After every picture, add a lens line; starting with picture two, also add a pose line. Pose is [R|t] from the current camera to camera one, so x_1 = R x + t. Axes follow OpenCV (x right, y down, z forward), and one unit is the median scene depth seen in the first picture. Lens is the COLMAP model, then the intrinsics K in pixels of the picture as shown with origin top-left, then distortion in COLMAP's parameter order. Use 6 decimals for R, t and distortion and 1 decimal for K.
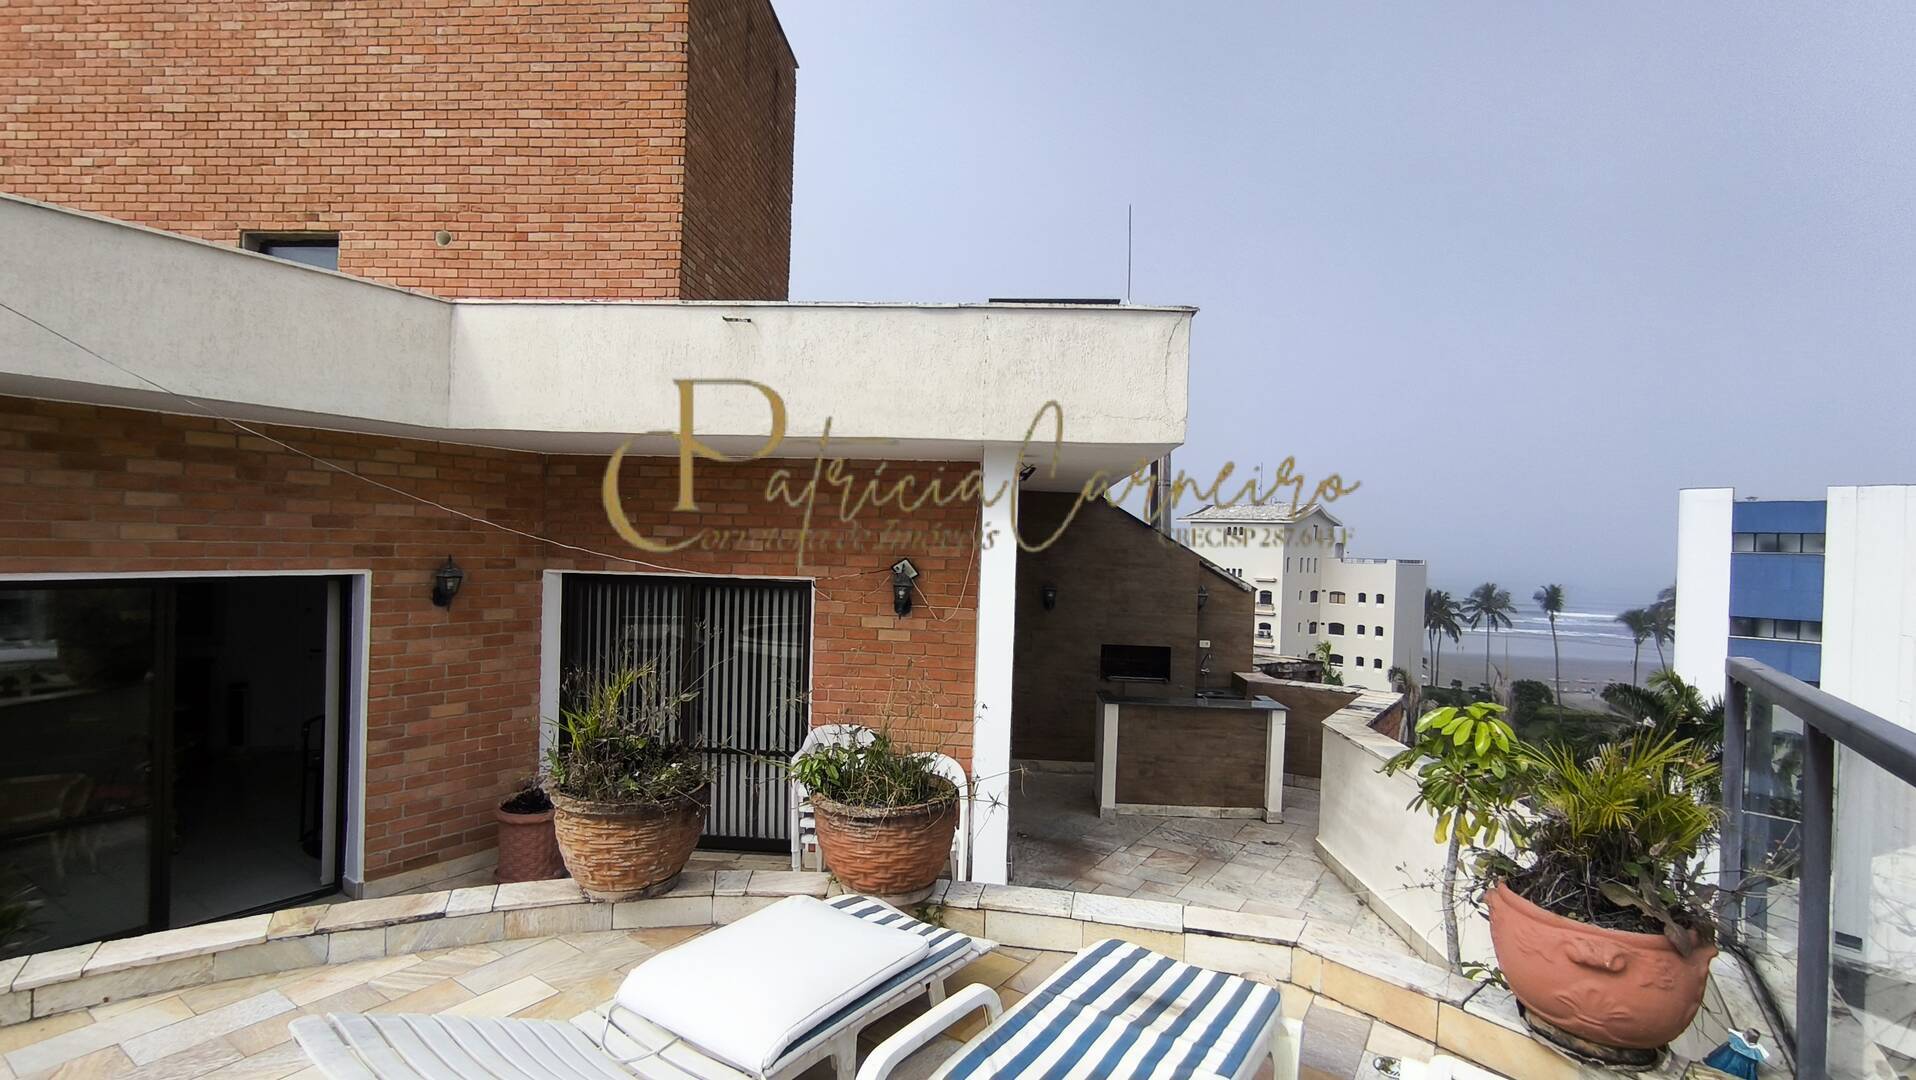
lens RADIAL K [[886.8, 0, 931.6], [0, 886.8, 550.9], [0, 0, 1]] dist [-0.002756, 0.006498]
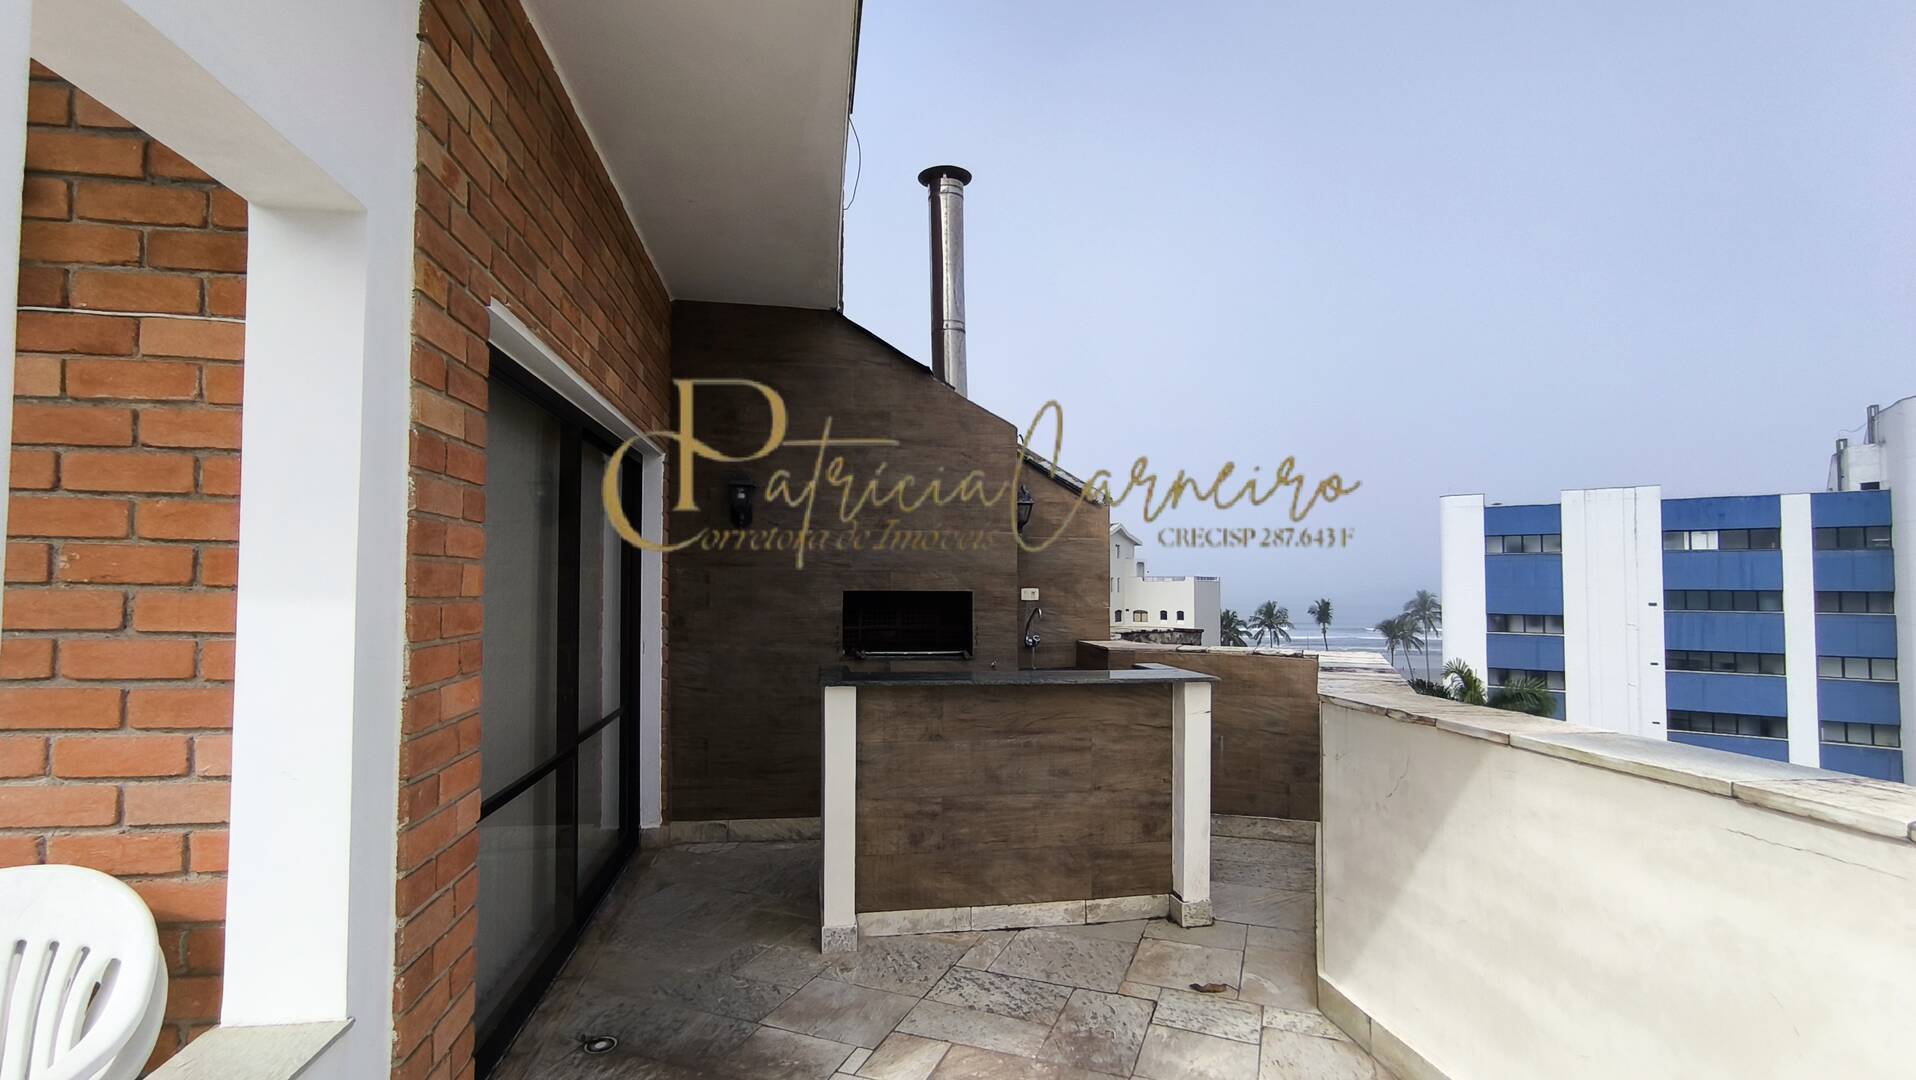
lens RADIAL K [[886.8, 0, 941.9], [0, 886.8, 560.3], [0, 0, 1]] dist [-0.002756, 0.006498]
pose [[0.975433, -0.022899, 0.219105, 0.137831], [0.030686, 0.999010, -0.032206, 0.109638], [-0.218150, 0.038138, 0.975170, 0.490547]]
